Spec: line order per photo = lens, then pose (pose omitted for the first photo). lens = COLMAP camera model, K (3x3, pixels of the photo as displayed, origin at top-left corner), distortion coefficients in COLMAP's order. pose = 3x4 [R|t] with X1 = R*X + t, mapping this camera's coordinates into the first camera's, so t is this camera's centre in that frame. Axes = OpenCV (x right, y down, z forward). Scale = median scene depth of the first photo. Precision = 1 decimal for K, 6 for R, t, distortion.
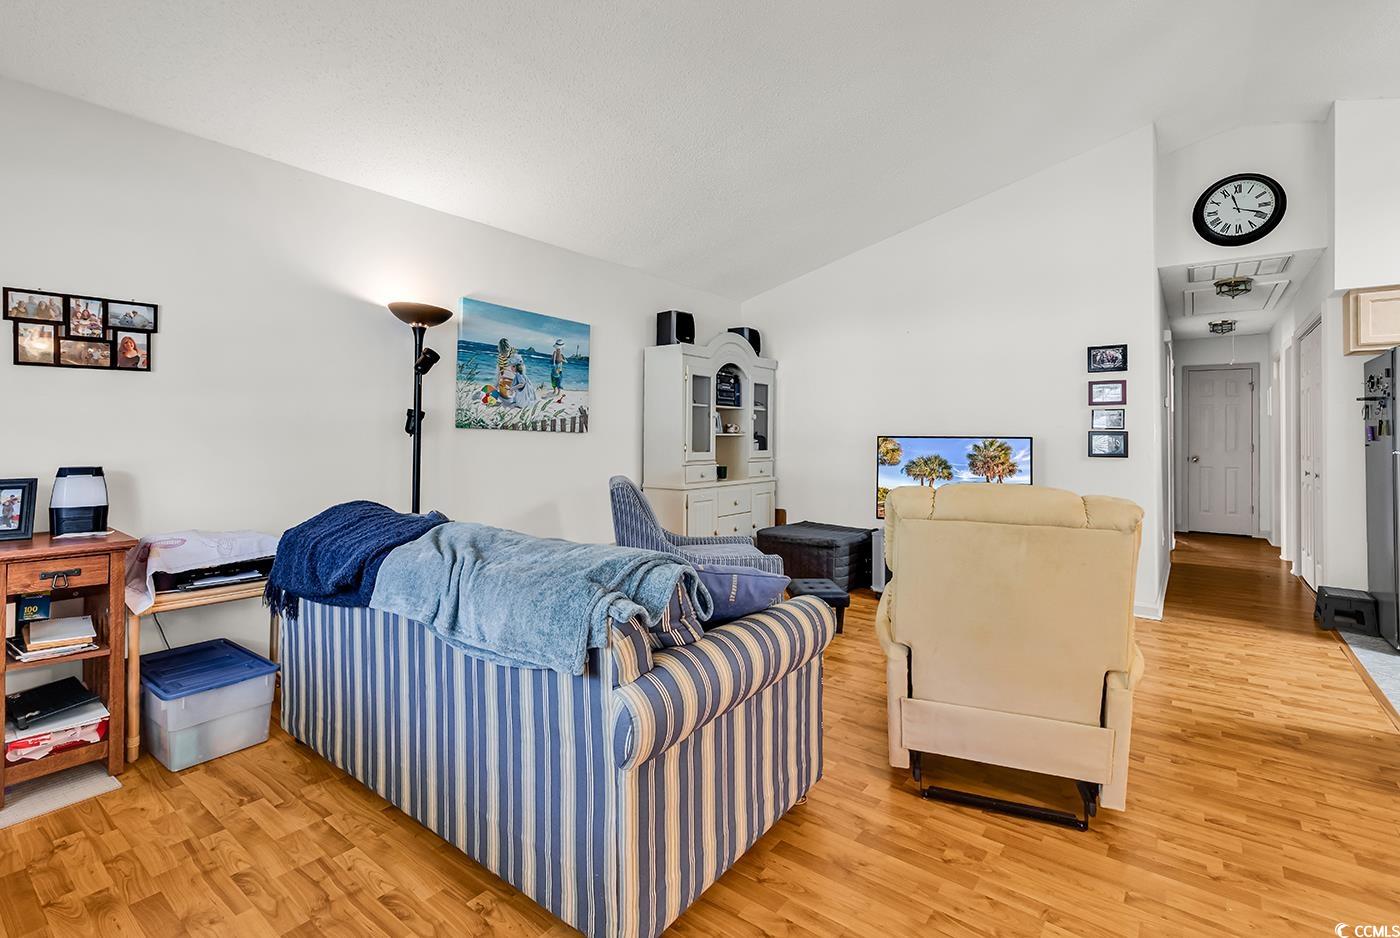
lens RADIAL K [[643.9, 0, 694.1], [0, 643.9, 431.6], [0, 0, 1]] dist [0.001417, -0.000731]
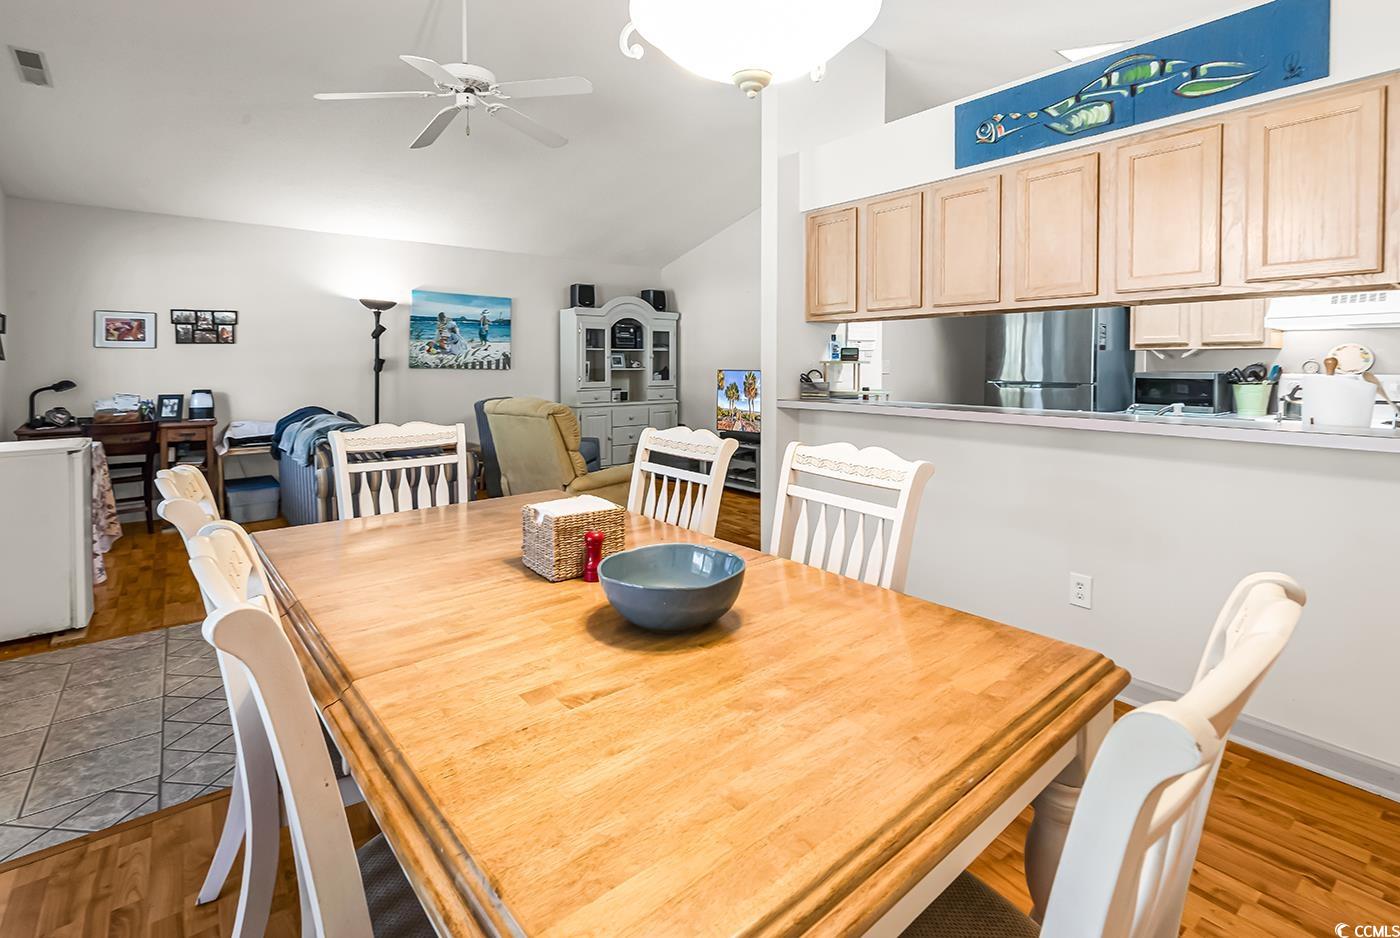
lens RADIAL K [[640.3, 0, 724.5], [0, 640.3, 385.6], [0, 0, 1]] dist [-0.020111, -0.000037]
pose [[0.978273, -0.000473, -0.207322, 0.754117], [0.008874, 0.999177, 0.039591, -0.017398], [0.207132, -0.040571, 0.977471, -0.447783]]
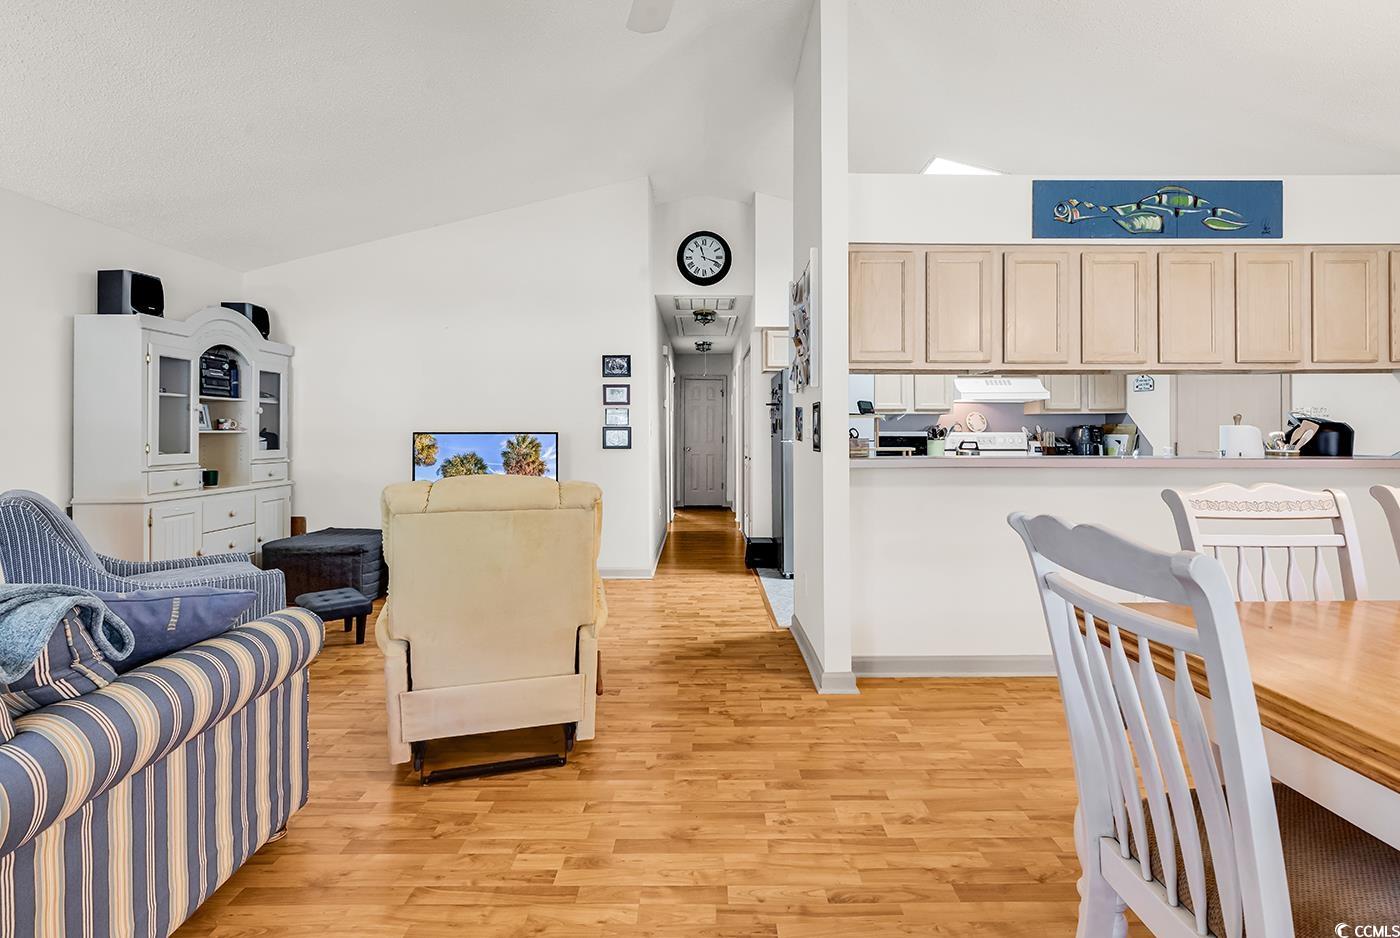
lens RADIAL K [[643.9, 0, 711.5], [0, 643.9, 432.2], [0, 0, 1]] dist [0.001417, -0.000731]
pose [[0.783407, -0.006511, 0.621474, 0.045566], [0.002241, 0.999968, 0.007652, 0.000396], [-0.621504, -0.004602, 0.783397, -0.046789]]
